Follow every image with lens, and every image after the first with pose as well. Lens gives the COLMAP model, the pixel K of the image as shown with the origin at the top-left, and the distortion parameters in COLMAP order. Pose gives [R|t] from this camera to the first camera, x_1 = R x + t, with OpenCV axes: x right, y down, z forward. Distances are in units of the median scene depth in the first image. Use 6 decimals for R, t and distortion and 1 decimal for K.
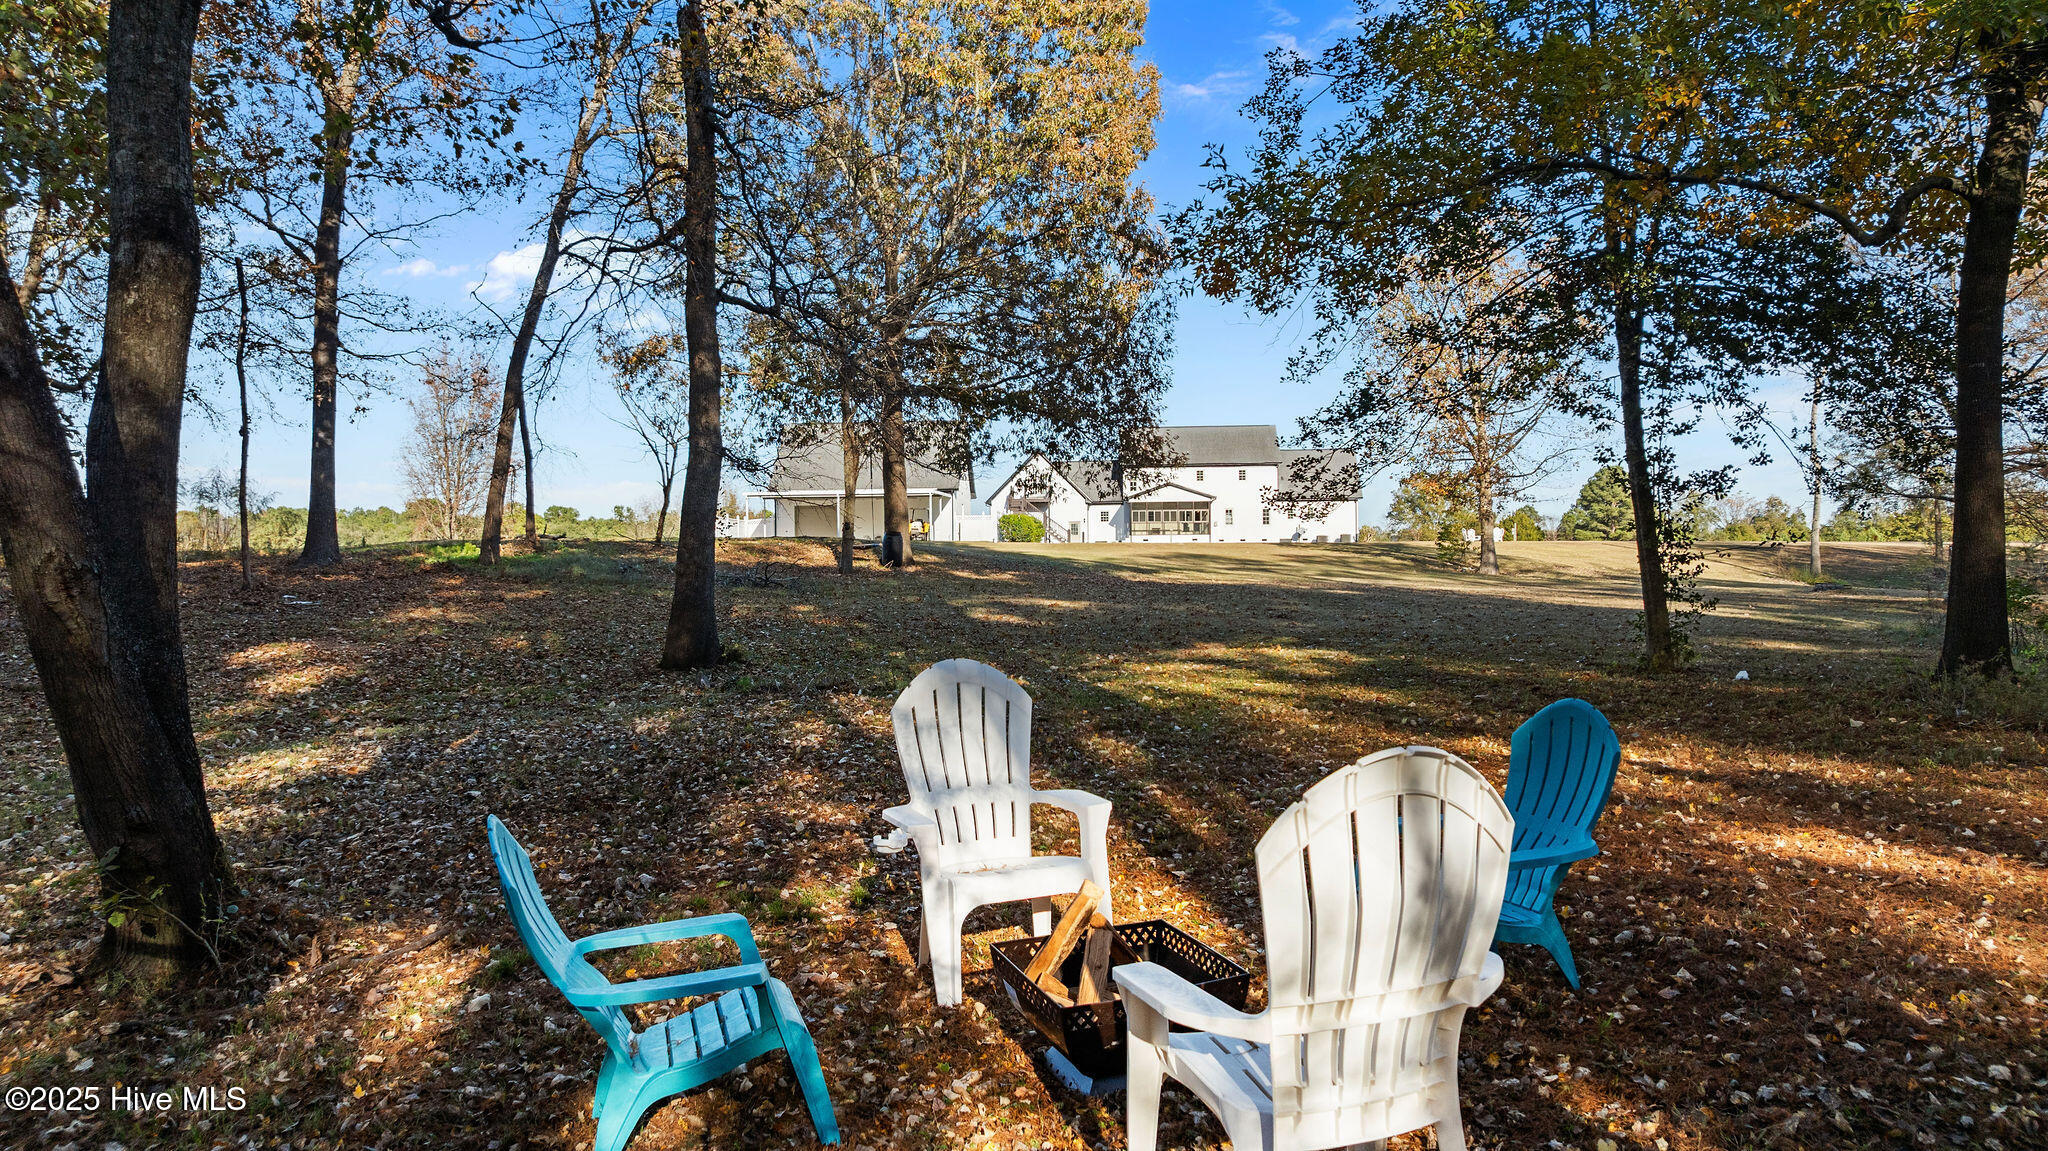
lens RADIAL K [[1458.9, 0, 1024.0], [0, 1458.9, 575.5], [0, 0, 1]] dist [-0.006244, -0.001710]
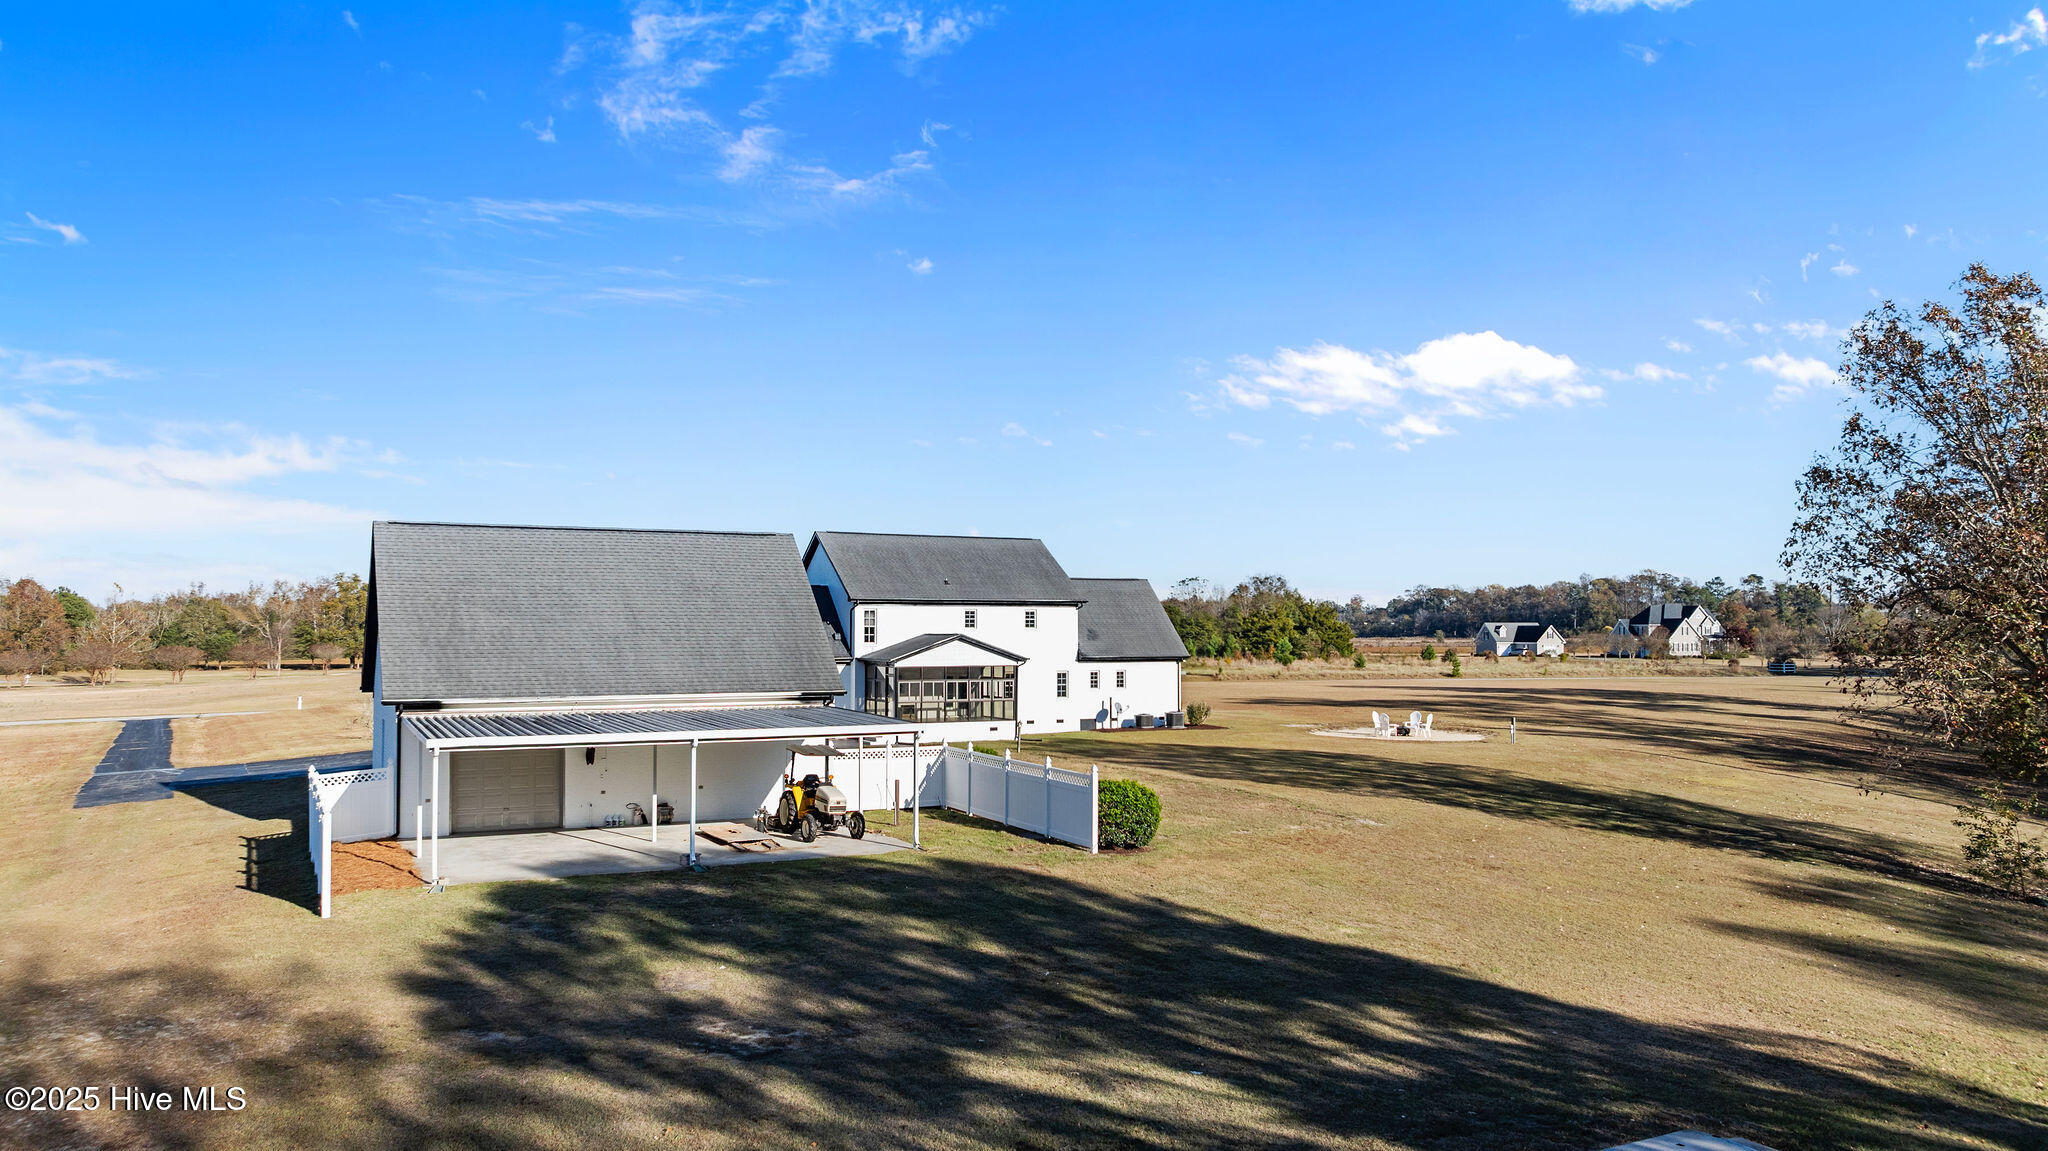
lens RADIAL K [[1464.4, 0, 981.7], [0, 1464.4, 576.3], [0, 0, 1]] dist [-0.003770, -0.000773]
pose [[0.862377, 0.027803, 0.505502, -0.192612], [-0.008294, 0.999133, -0.040803, -0.061516], [-0.506198, 0.030995, 0.861860, 0.460705]]
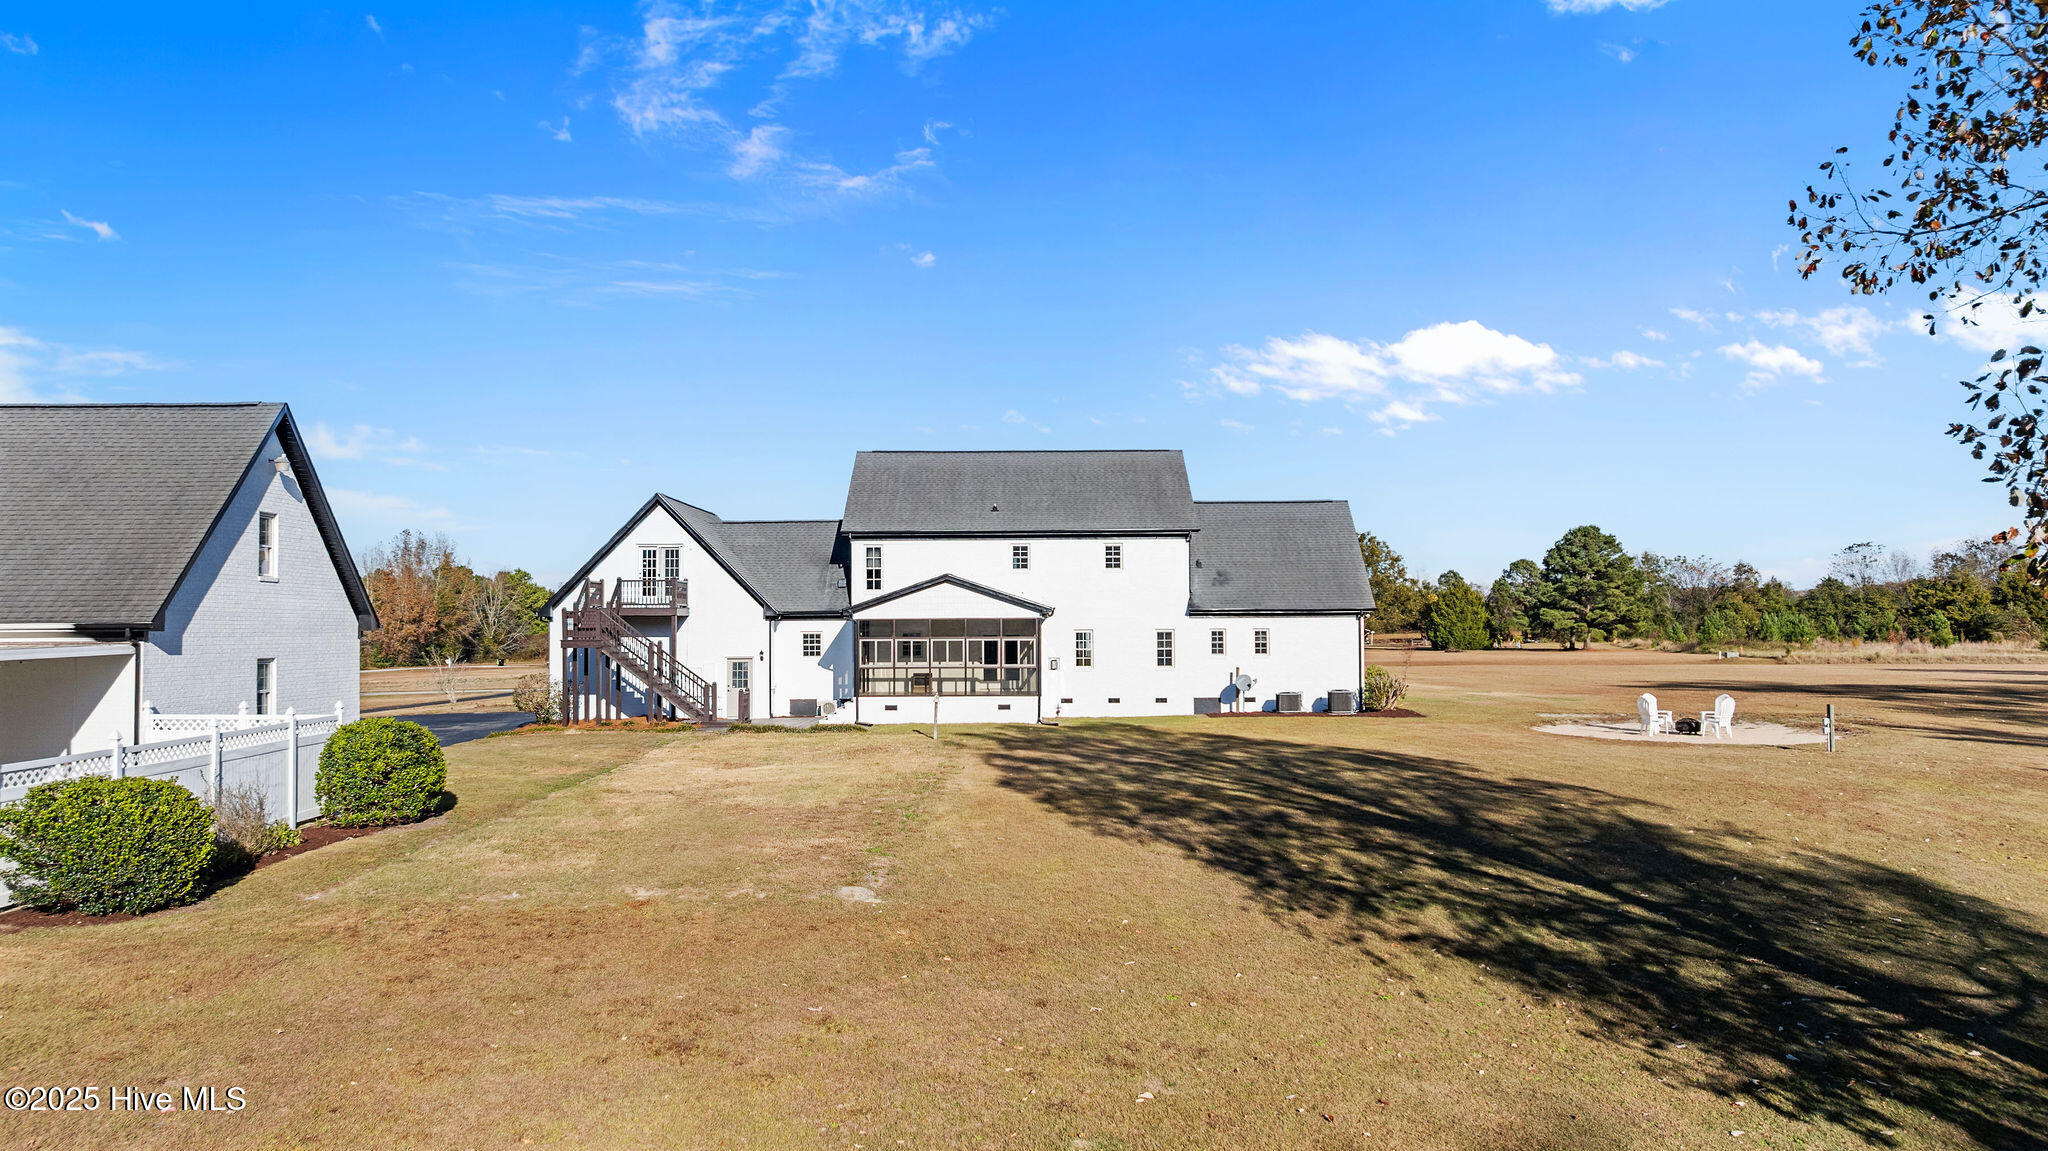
lens RADIAL K [[1458.9, 0, 1024.0], [0, 1458.9, 575.5], [0, 0, 1]] dist [-0.006244, -0.001710]
pose [[0.996195, 0.006130, 0.086940, 0.082717], [-0.003226, 0.999433, -0.033503, -0.047816], [-0.087096, 0.033095, 0.995650, 0.551606]]
